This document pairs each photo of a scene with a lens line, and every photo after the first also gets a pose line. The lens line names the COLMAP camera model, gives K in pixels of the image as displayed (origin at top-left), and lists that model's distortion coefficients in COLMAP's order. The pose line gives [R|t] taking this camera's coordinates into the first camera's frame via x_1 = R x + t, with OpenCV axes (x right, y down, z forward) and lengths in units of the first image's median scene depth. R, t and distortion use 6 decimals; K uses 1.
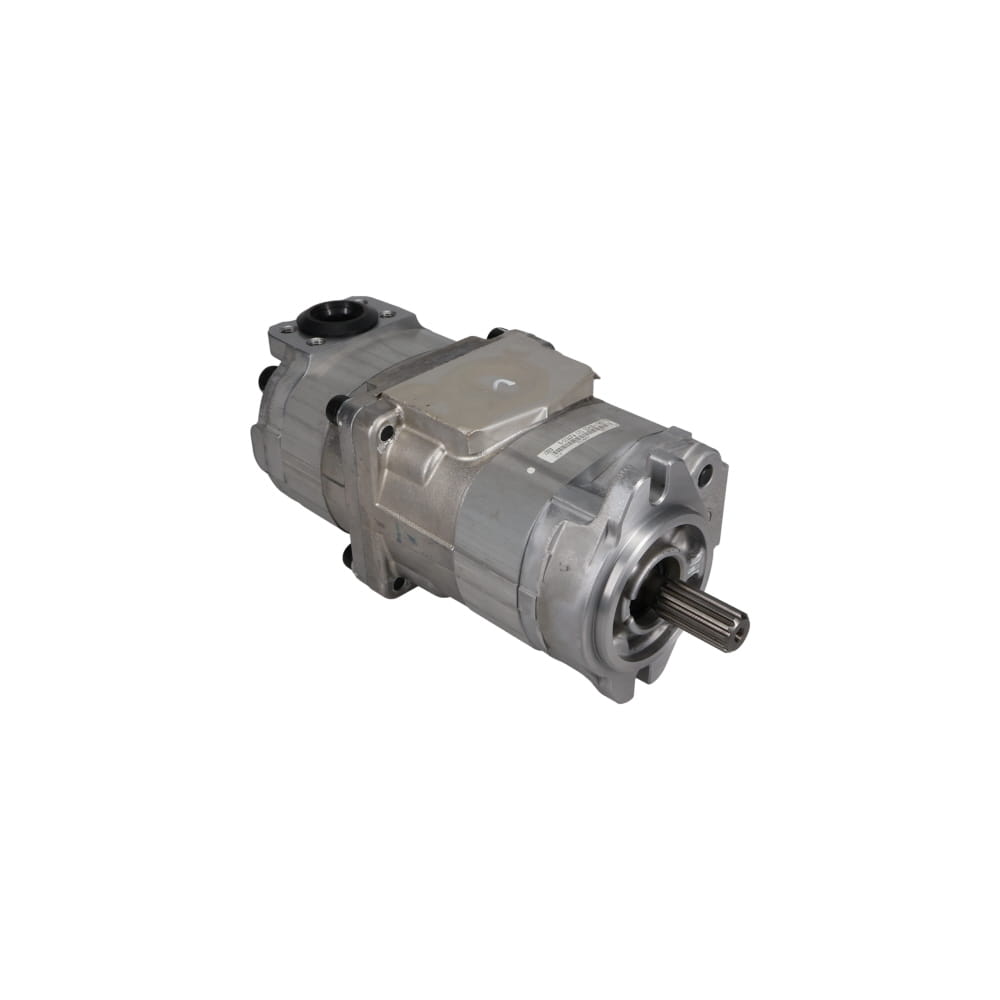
lens RADIAL K [[1194.0, 0, 500.0], [0, 1194.0, 500.0], [0, 0, 1]] dist [-0.012026, -0.000707]
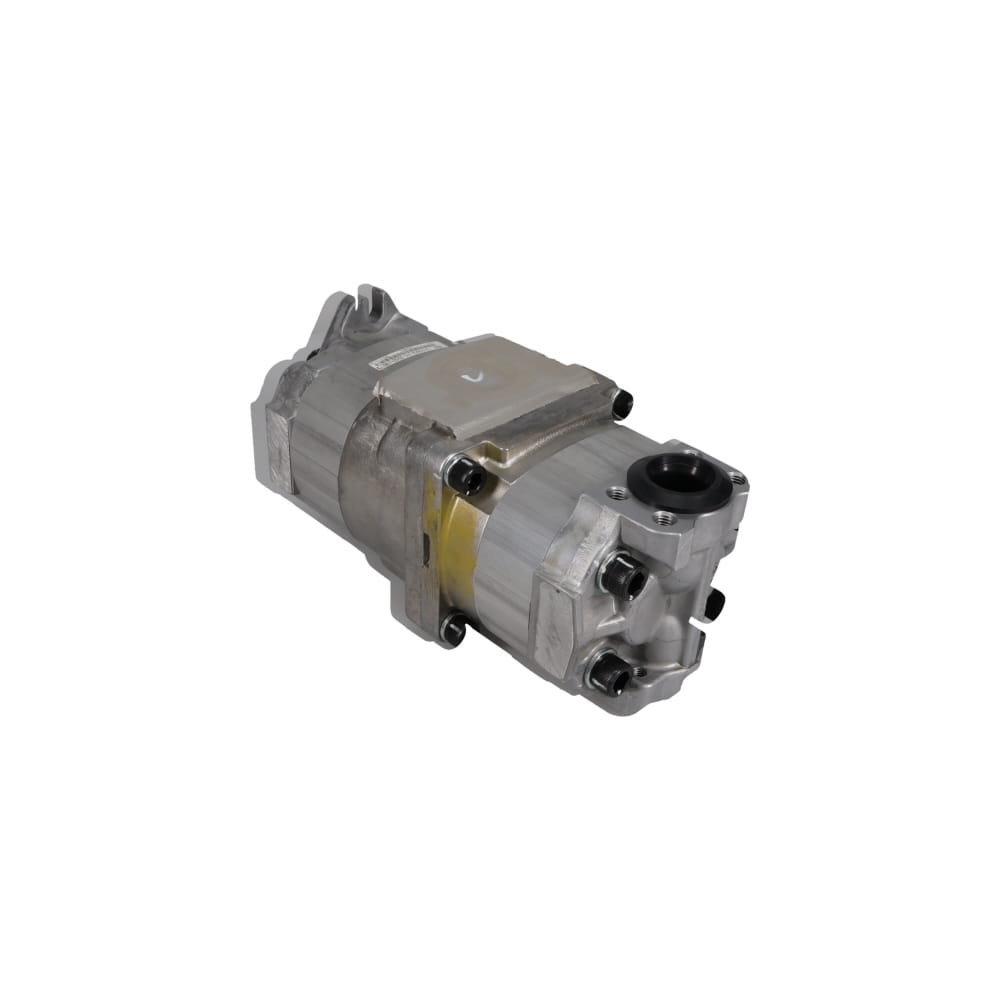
lens RADIAL K [[1194.0, 0, 500.0], [0, 1194.0, 500.0], [0, 0, 1]] dist [-0.012026, -0.000707]
pose [[-0.999325, -0.036577, -0.003467, -0.019691], [-0.020038, 0.463500, 0.885870, -0.919037], [-0.030796, 0.885342, -0.463920, 1.517957]]
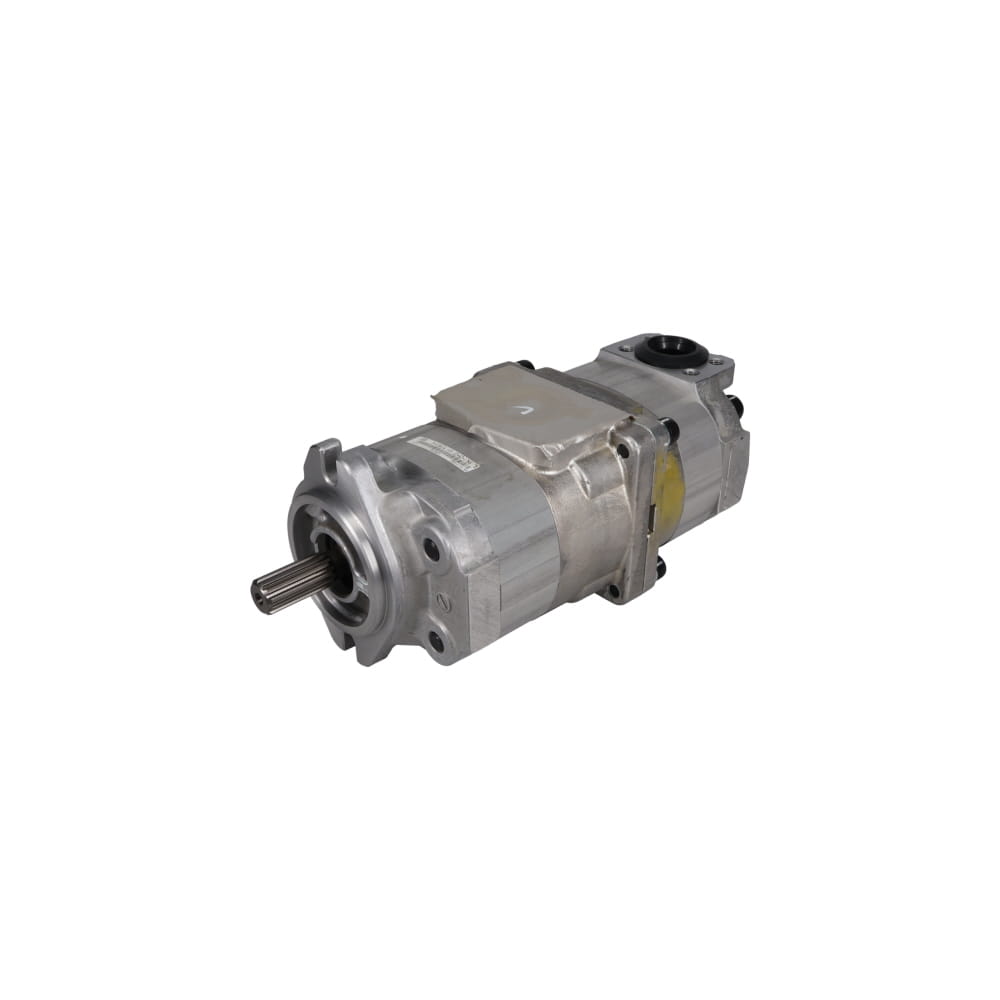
lens RADIAL K [[1194.0, 0, 500.0], [0, 1194.0, 500.0], [0, 0, 1]] dist [-0.012026, -0.000707]
pose [[-0.033420, 0.517148, -0.855243, 0.960294], [-0.526861, 0.718050, 0.454778, -0.511624], [0.849294, 0.465792, 0.248468, 0.726226]]
